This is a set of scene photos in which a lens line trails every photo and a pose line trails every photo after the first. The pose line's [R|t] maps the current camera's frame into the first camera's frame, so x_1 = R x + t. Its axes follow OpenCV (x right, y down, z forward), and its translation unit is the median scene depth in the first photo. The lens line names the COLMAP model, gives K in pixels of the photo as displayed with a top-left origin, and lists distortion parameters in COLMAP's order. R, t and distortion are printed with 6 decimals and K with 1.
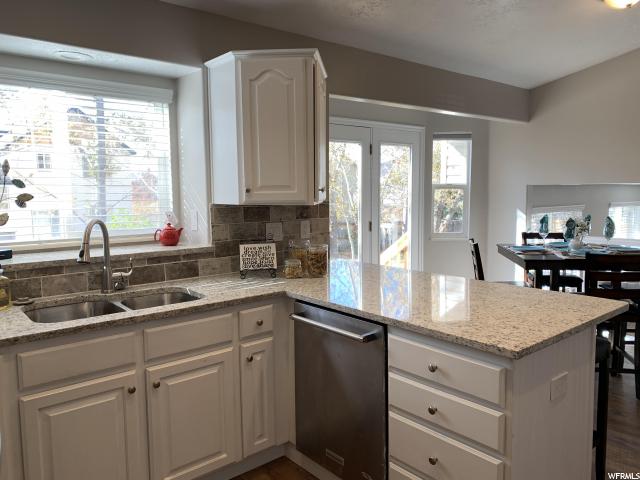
lens RADIAL K [[490.7, 0, 321.3], [0, 490.7, 239.0], [0, 0, 1]] dist [0.032025, -0.029217]
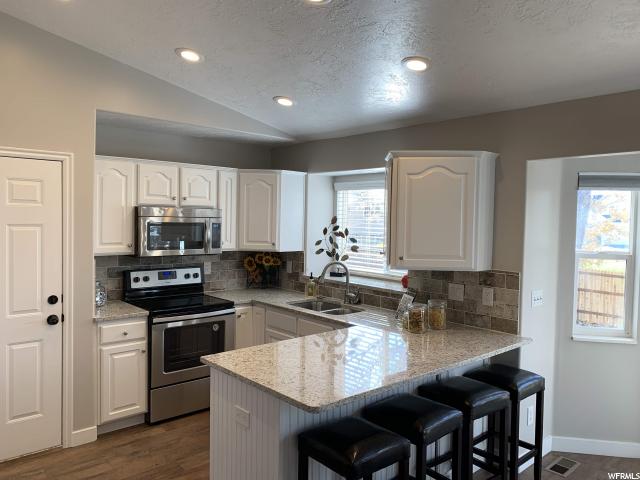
lens RADIAL K [[490.7, 0, 319.6], [0, 490.7, 236.9], [0, 0, 1]] dist [0.032025, -0.029217]
pose [[0.027778, 0.053188, -0.998198, 1.126827], [-0.115879, 0.992022, 0.049634, -0.176353], [0.992875, 0.114292, 0.033720, 0.688896]]
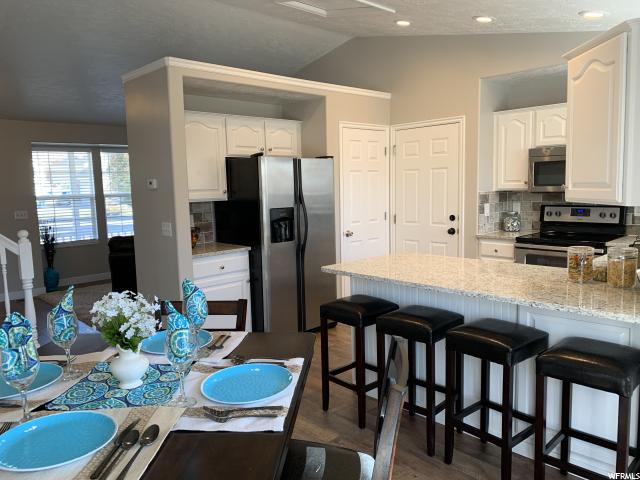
lens RADIAL K [[490.7, 0, 319.1], [0, 490.7, 239.9], [0, 0, 1]] dist [0.032025, -0.029217]
pose [[-0.996344, 0.050735, -0.068735, 0.545375], [0.034837, 0.975912, 0.215365, -0.214081], [0.078006, 0.212183, -0.974112, 1.799633]]
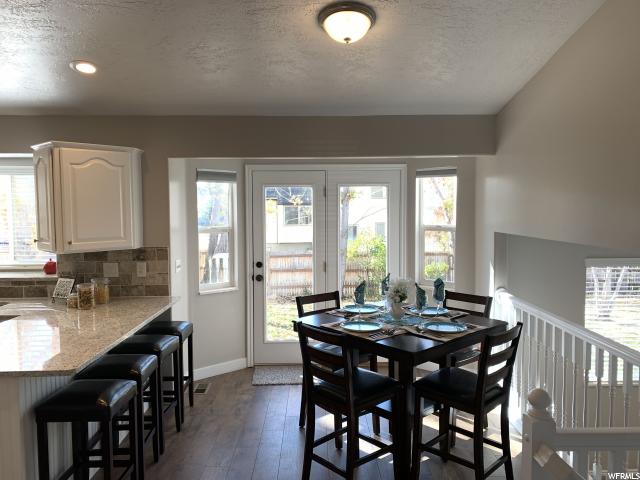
lens RADIAL K [[490.7, 0, 322.8], [0, 490.7, 239.0], [0, 0, 1]] dist [0.032025, -0.029217]
pose [[0.783500, 0.047743, -0.619555, 1.250480], [-0.064167, 0.997930, -0.004247, -0.137240], [0.618070, 0.043083, 0.784942, 0.349997]]
